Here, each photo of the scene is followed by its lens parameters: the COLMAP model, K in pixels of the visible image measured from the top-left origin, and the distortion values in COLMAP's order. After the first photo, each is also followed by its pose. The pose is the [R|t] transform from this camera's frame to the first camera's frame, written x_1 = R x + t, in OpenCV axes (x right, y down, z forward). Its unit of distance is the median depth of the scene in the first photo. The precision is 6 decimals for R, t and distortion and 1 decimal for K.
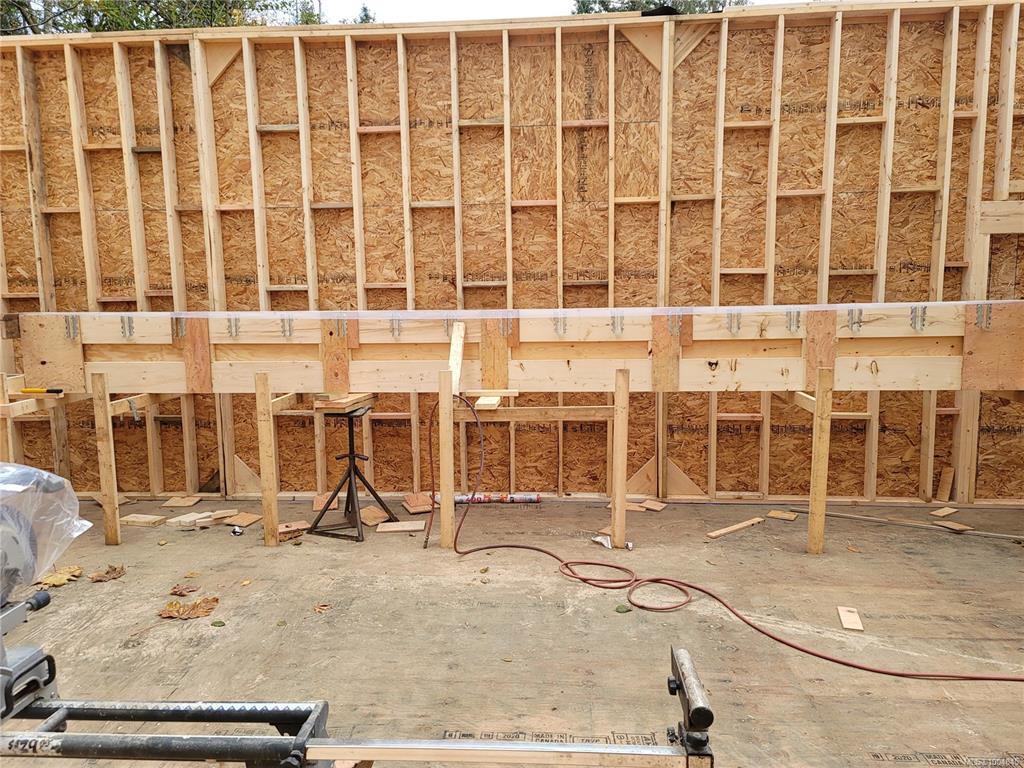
lens RADIAL K [[741.2, 0, 514.0], [0, 741.2, 381.1], [0, 0, 1]] dist [0.085969, -0.070499]
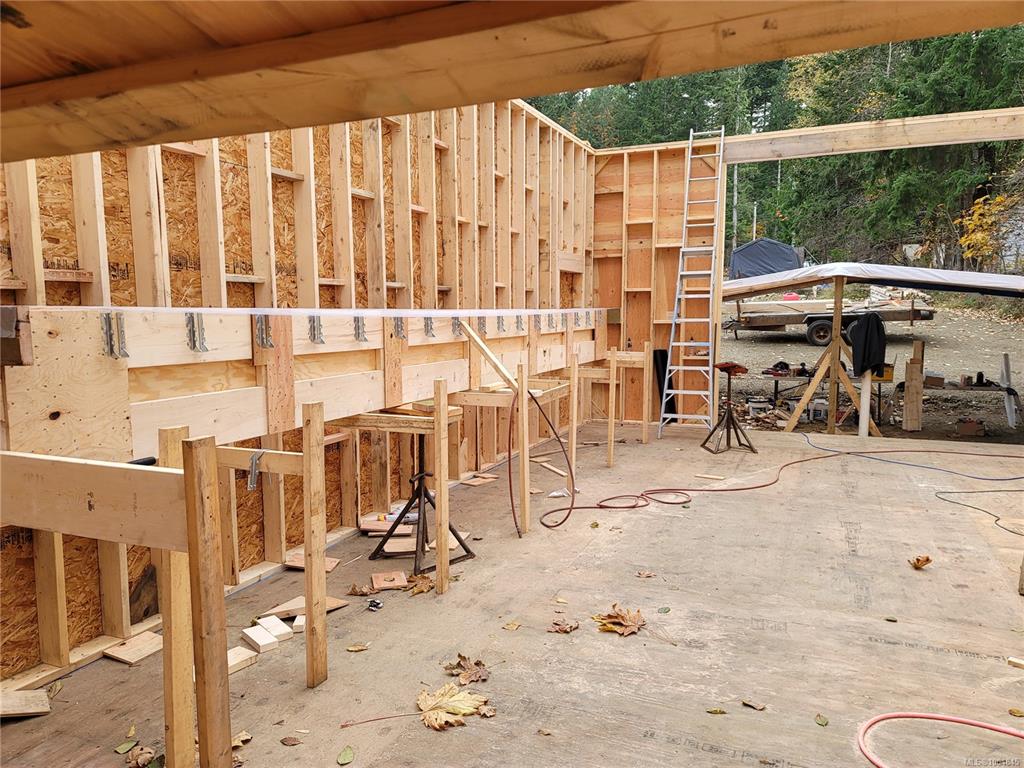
lens RADIAL K [[741.2, 0, 514.0], [0, 741.2, 381.1], [0, 0, 1]] dist [0.085969, -0.070499]
pose [[0.322831, -0.078383, 0.943205, -1.035839], [0.119769, 0.991937, 0.041439, -0.032640], [-0.938848, 0.099589, 0.329616, 0.627336]]
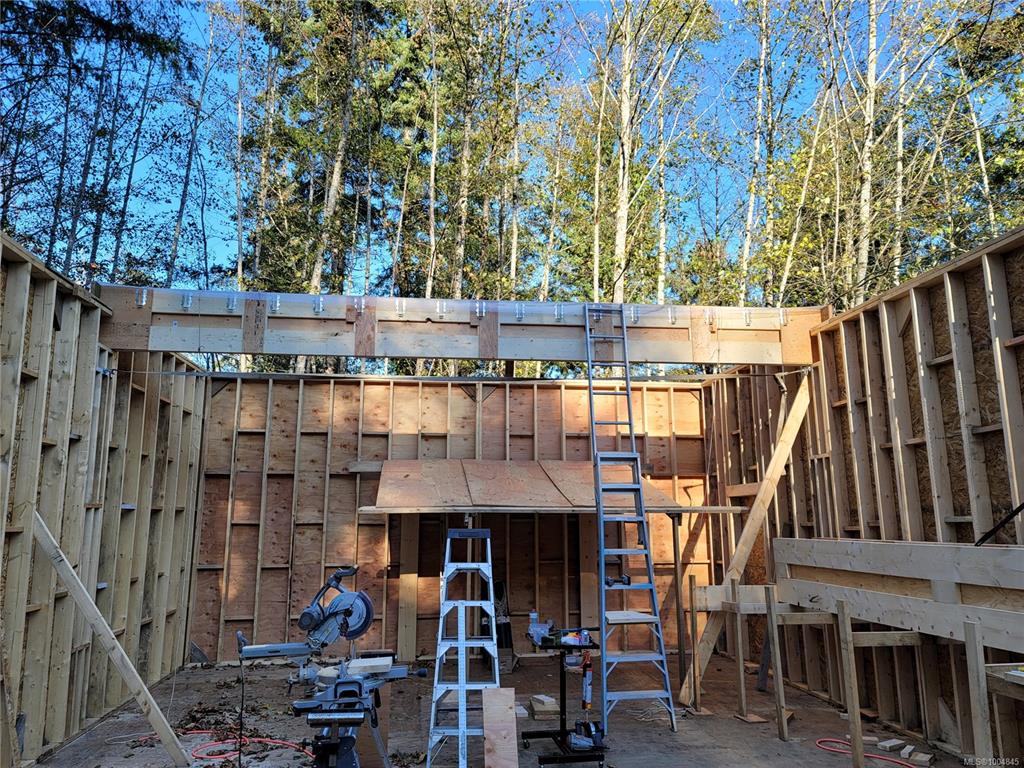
lens RADIAL K [[741.2, 0, 514.0], [0, 741.2, 381.1], [0, 0, 1]] dist [0.085969, -0.070499]
pose [[0.210661, -0.171301, -0.962433, 0.547016], [-0.112878, 0.973679, -0.198010, -0.043343], [0.971020, 0.150351, 0.185780, 0.261887]]
